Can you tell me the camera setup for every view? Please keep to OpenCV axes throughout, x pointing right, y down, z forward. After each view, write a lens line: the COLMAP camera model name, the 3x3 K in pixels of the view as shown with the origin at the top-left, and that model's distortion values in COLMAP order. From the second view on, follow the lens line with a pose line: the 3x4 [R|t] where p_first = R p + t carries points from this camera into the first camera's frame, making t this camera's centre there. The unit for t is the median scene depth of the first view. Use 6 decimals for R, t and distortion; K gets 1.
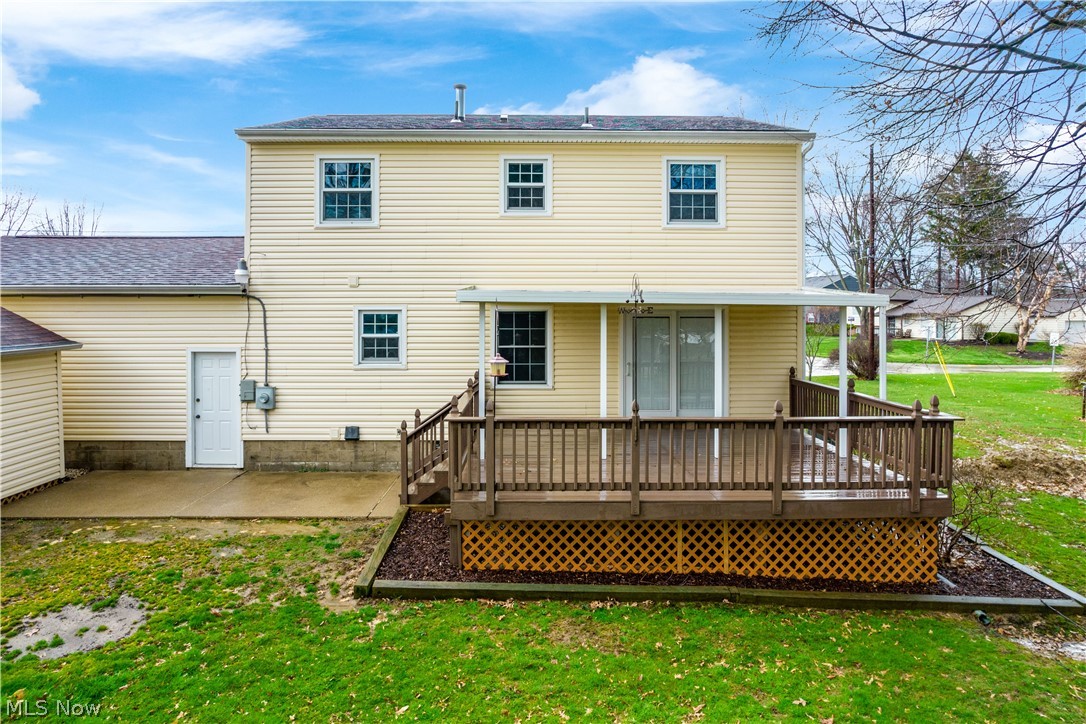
lens RADIAL K [[687.9, 0, 526.4], [0, 687.9, 317.0], [0, 0, 1]] dist [-0.018772, 0.000392]
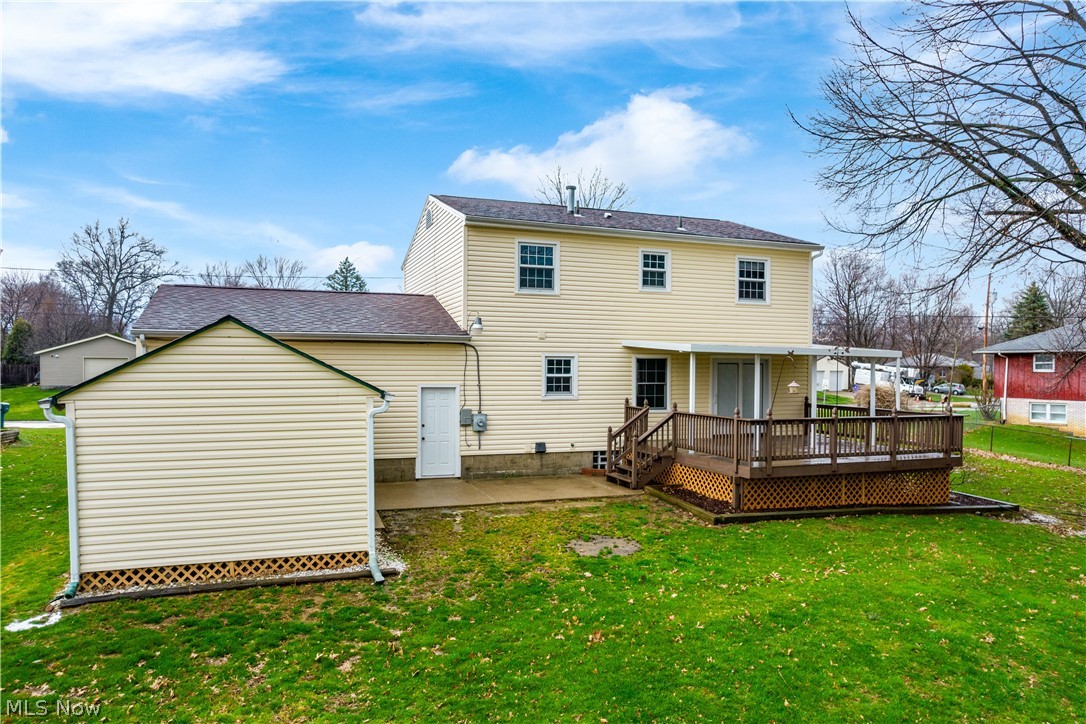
lens RADIAL K [[687.9, 0, 544.3], [0, 687.9, 362.7], [0, 0, 1]] dist [-0.018772, 0.000392]
pose [[0.944396, 0.008609, 0.328696, -0.688680], [-0.008428, 0.999963, -0.001975, 0.005640], [-0.328701, -0.000905, 0.944434, -0.275175]]
